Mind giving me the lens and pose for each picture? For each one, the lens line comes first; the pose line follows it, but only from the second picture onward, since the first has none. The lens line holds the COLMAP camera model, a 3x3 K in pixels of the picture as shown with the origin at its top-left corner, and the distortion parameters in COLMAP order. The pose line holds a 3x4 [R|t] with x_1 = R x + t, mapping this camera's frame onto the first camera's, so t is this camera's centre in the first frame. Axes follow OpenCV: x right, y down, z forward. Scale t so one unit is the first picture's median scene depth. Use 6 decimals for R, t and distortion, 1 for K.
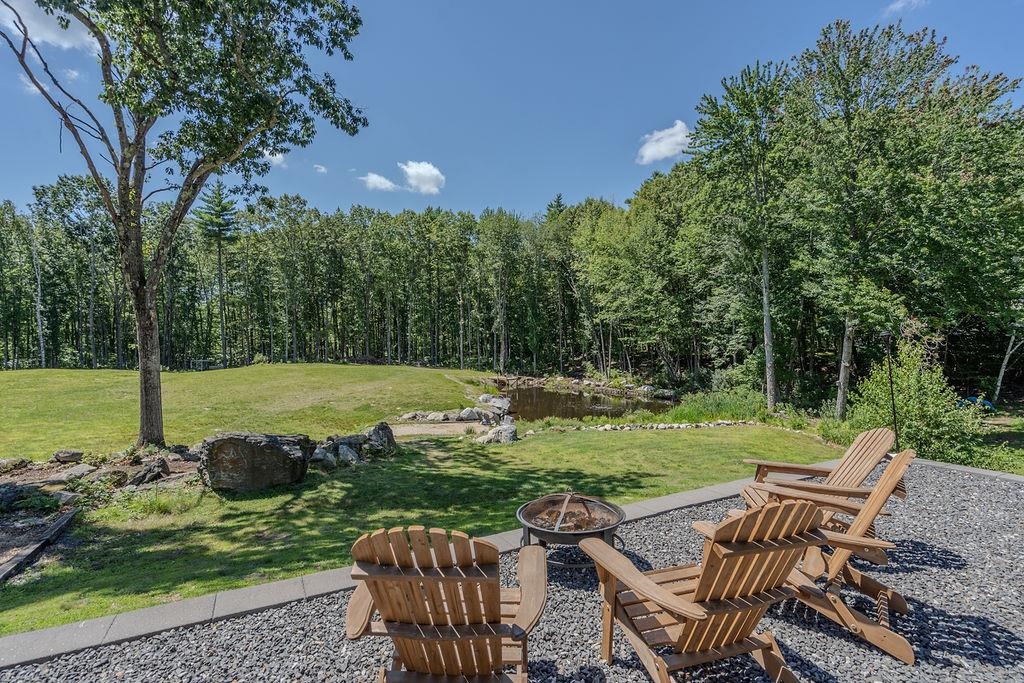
lens RADIAL K [[478.6, 0, 509.7], [0, 478.6, 343.7], [0, 0, 1]] dist [-0.000374, 0.001693]
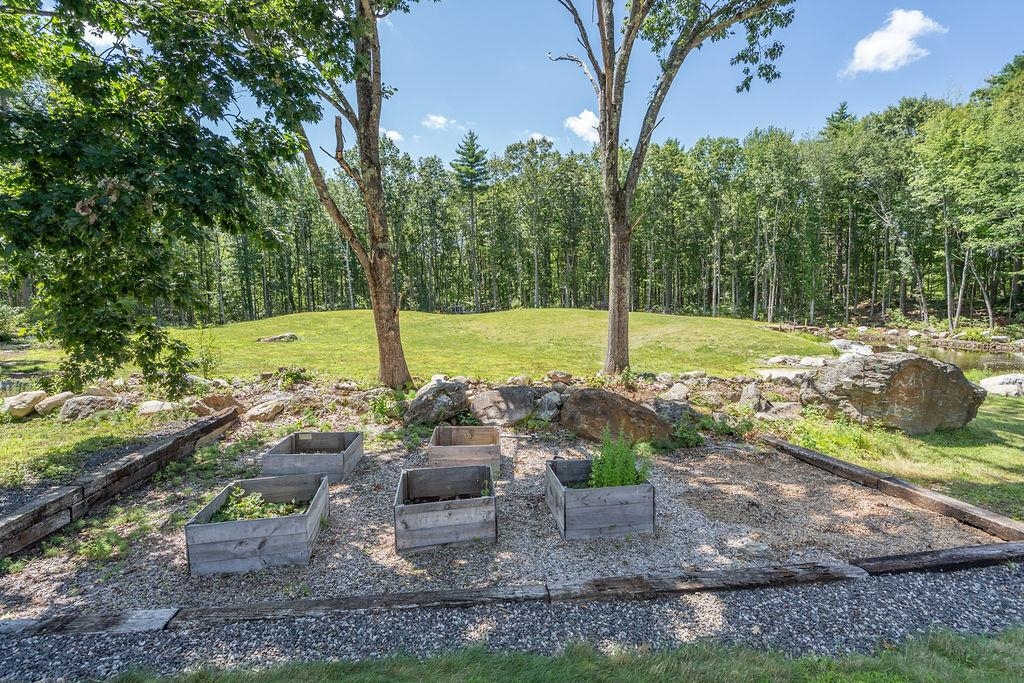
lens RADIAL K [[476.3, 0, 509.9], [0, 476.3, 341.3], [0, 0, 1]] dist [0.002763, 0.000363]
pose [[0.941728, 0.027600, -0.335242, -0.257385], [0.001769, 0.996208, 0.086987, 0.030275], [0.336371, -0.082511, 0.938108, 0.037182]]
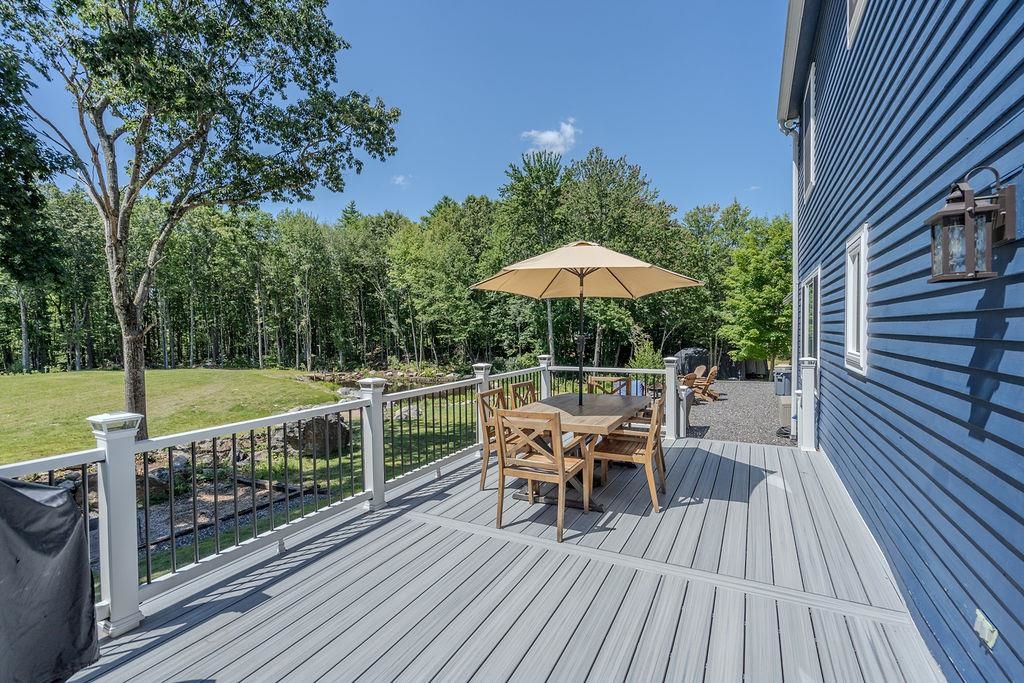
lens RADIAL K [[463.4, 0, 509.8], [0, 463.4, 342.8], [0, 0, 1]] dist [-0.000367, 0.000864]
pose [[0.864444, -0.028051, 0.501945, -0.216619], [0.021622, 0.999593, 0.018625, -0.012103], [-0.502263, -0.005248, 0.864699, -0.135902]]
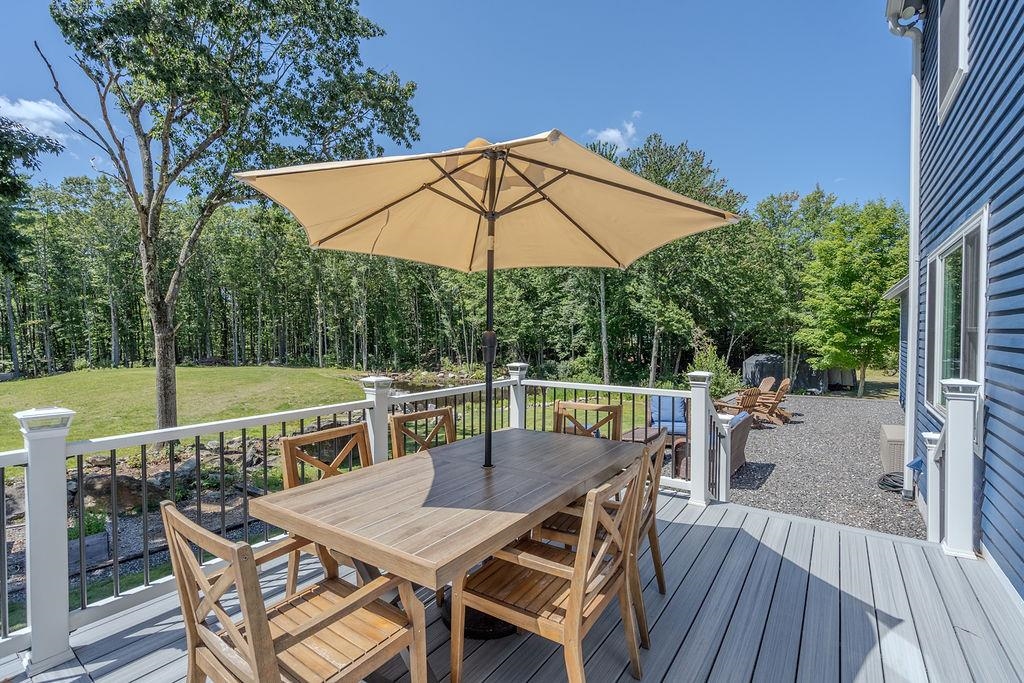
lens RADIAL K [[464.3, 0, 509.1], [0, 464.3, 343.6], [0, 0, 1]] dist [-0.000451, 0.000222]
pose [[0.923289, -0.015143, 0.383807, -0.174388], [0.011033, 0.999856, 0.012909, -0.010861], [-0.383947, -0.007685, 0.923323, -0.108036]]
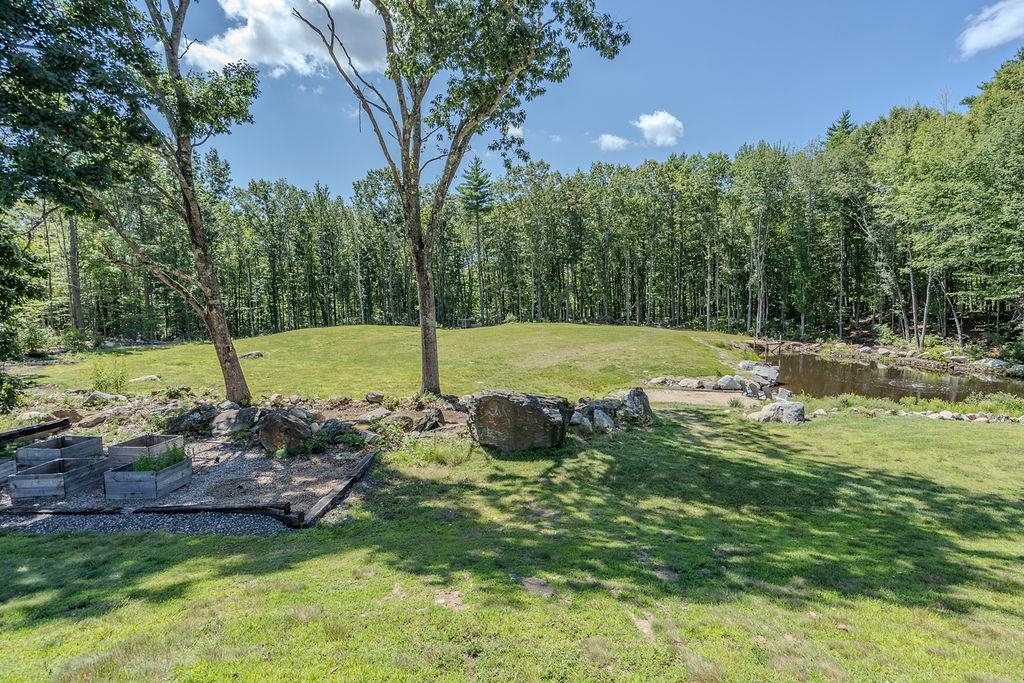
lens RADIAL K [[474.7, 0, 509.7], [0, 474.7, 343.1], [0, 0, 1]] dist [0.000588, 0.000566]
pose [[0.888038, 0.030067, -0.458785, -0.032053], [0.006848, 0.996884, 0.078589, 0.003566], [0.459718, -0.072932, 0.885065, 0.045156]]
